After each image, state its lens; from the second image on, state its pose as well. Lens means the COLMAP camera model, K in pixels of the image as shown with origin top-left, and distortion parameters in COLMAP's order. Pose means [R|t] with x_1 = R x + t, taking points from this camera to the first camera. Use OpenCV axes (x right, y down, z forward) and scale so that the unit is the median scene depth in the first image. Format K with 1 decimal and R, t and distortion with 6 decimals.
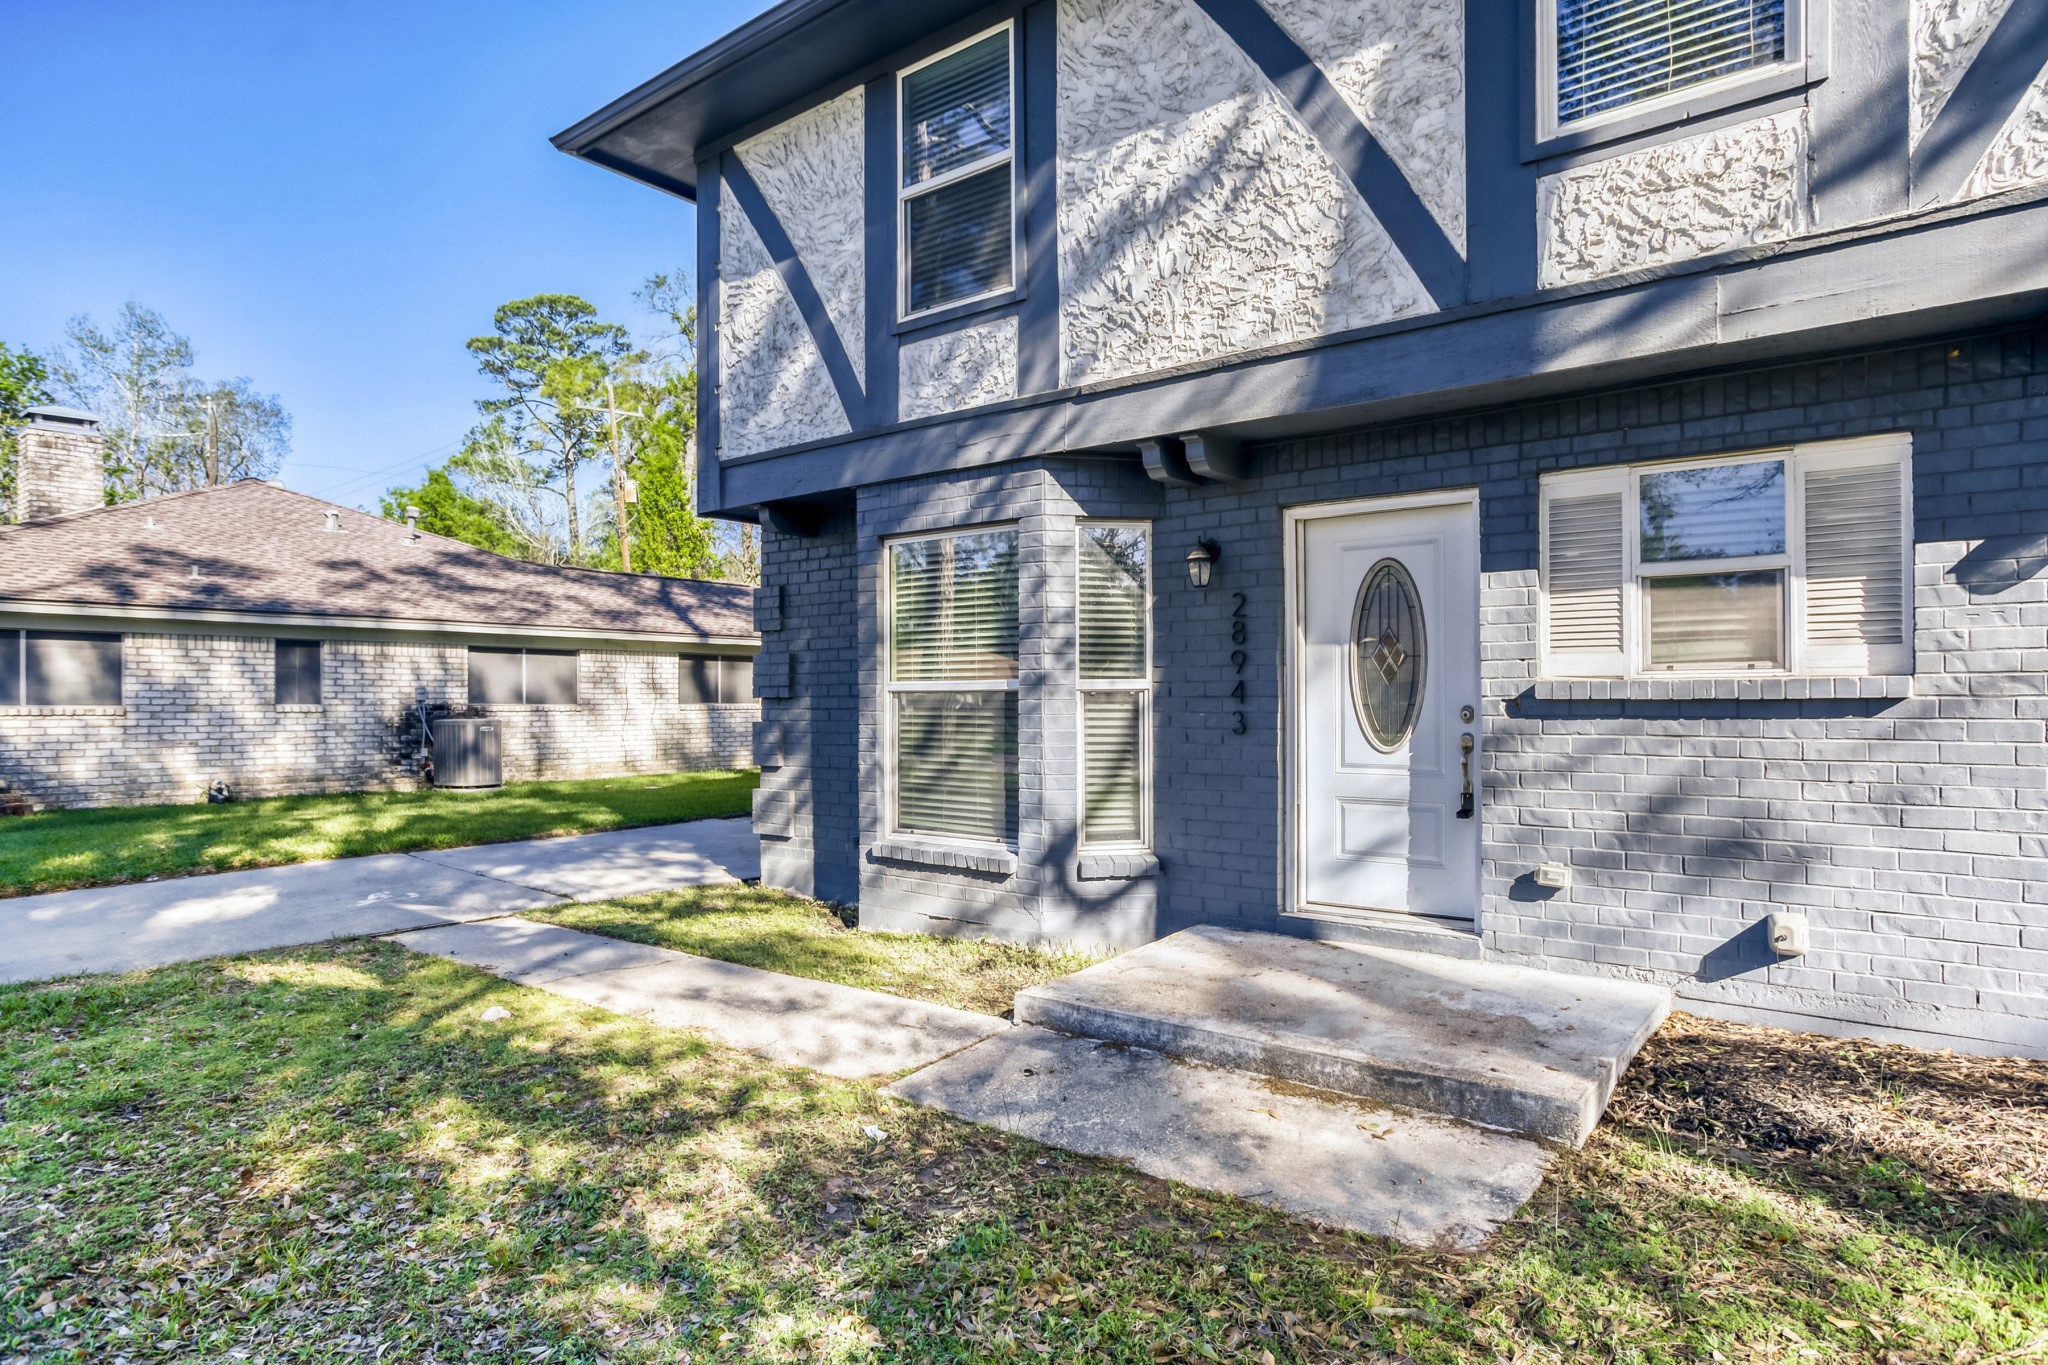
lens RADIAL K [[1165.5, 0, 1036.3], [0, 1165.5, 684.4], [0, 0, 1]] dist [-0.062869, 0.006713]
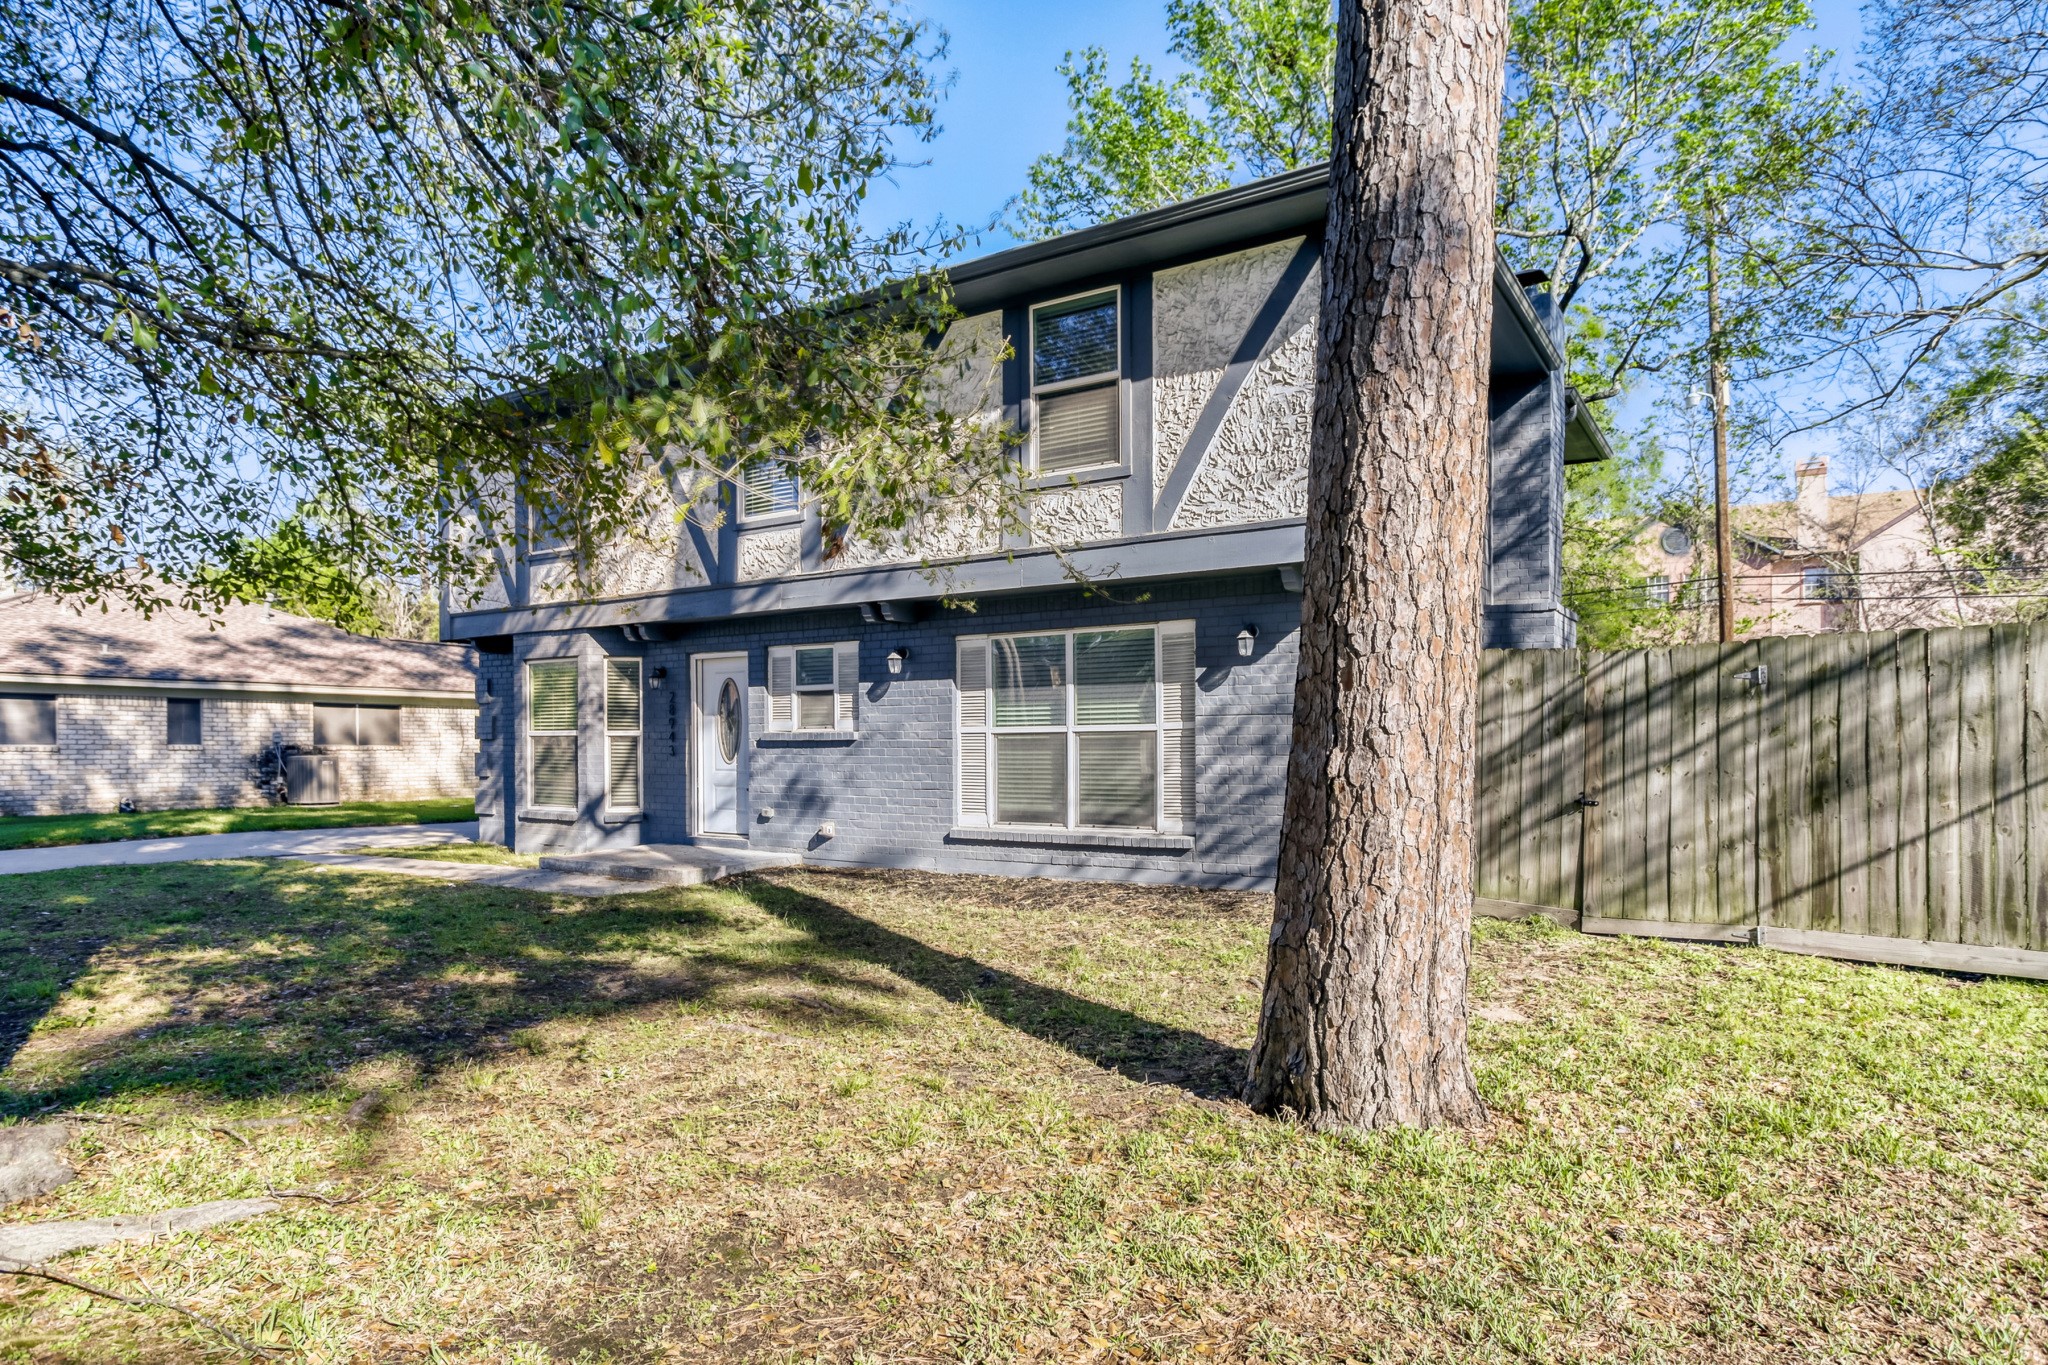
lens RADIAL K [[1165.5, 0, 1020.6], [0, 1165.5, 771.3], [0, 0, 1]] dist [-0.062869, 0.006713]
pose [[0.994374, 0.001339, 0.105922, 0.392080], [-0.005227, 0.999322, 0.036439, -0.006746], [-0.105801, -0.036788, 0.993707, -0.831093]]
